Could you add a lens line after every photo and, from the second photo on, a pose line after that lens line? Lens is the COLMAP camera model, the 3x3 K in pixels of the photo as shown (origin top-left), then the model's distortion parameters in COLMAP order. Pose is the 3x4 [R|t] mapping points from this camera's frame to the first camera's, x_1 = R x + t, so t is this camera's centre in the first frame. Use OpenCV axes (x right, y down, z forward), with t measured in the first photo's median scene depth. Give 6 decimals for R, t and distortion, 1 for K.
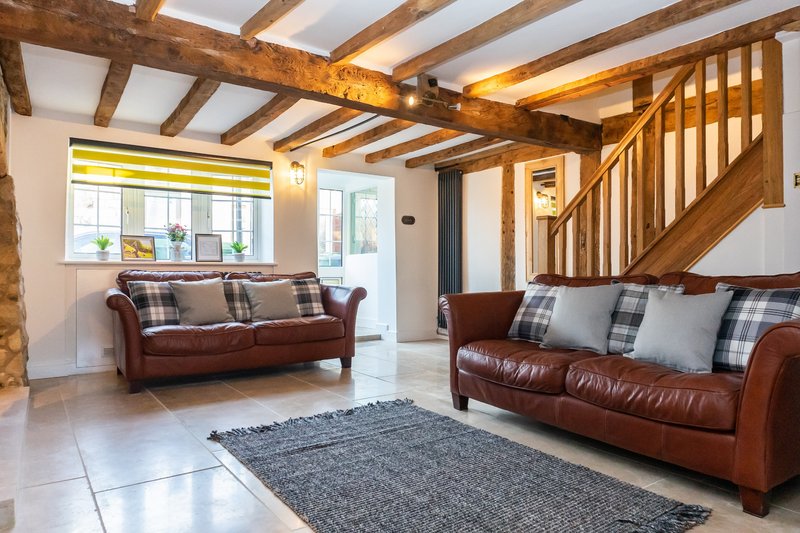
lens RADIAL K [[536.6, 0, 403.1], [0, 536.6, 265.4], [0, 0, 1]] dist [-0.015437, -0.008593]
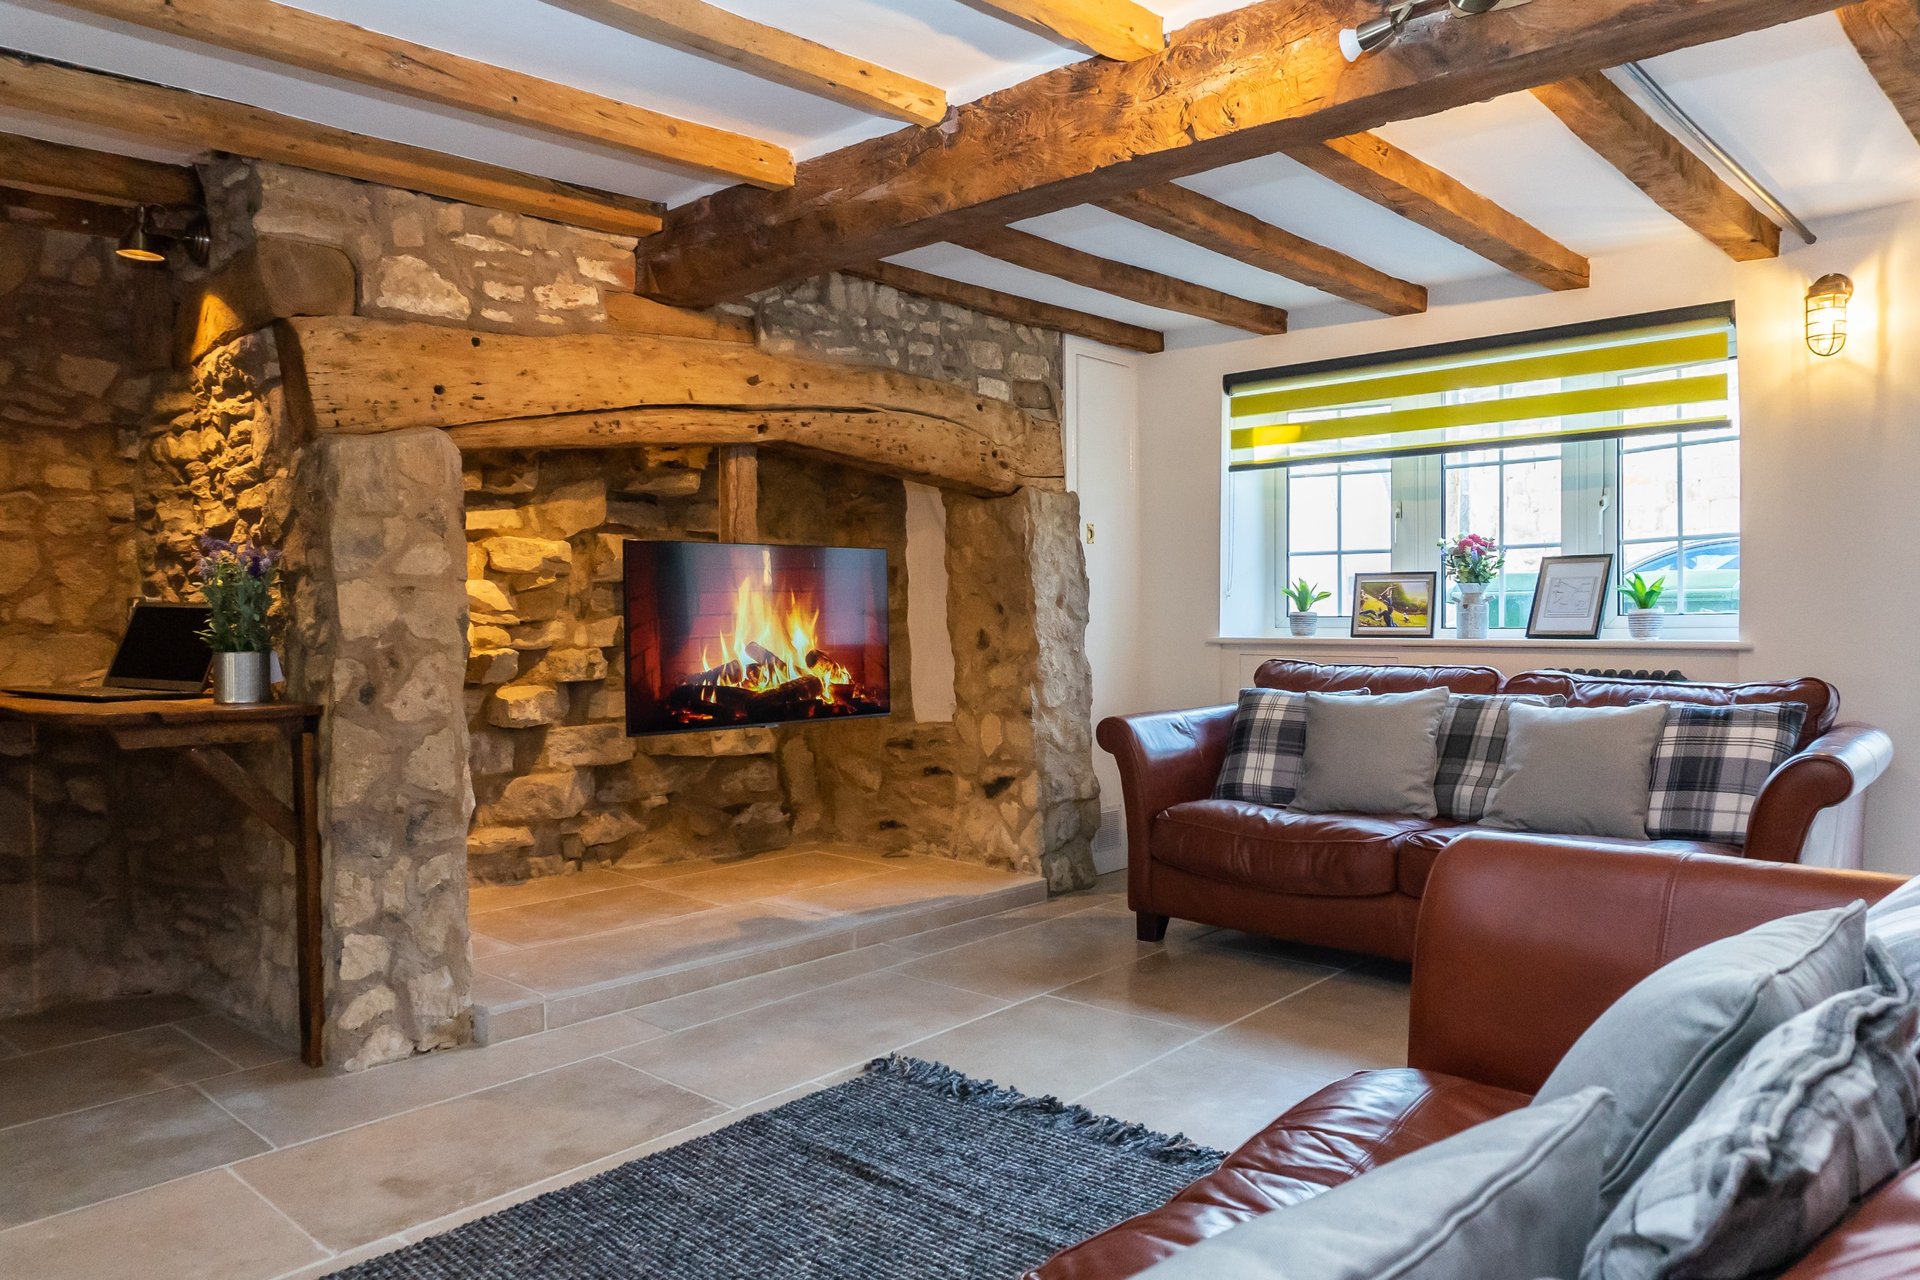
lens RADIAL K [[1287.9, 0, 967.5], [0, 1287.9, 637.4], [0, 0, 1]] dist [-0.015437, -0.008593]
pose [[0.207893, 0.013651, -0.978056, 0.444921], [0.014722, 0.999746, 0.017083, -0.031189], [0.978041, -0.017950, 0.207639, 0.538214]]
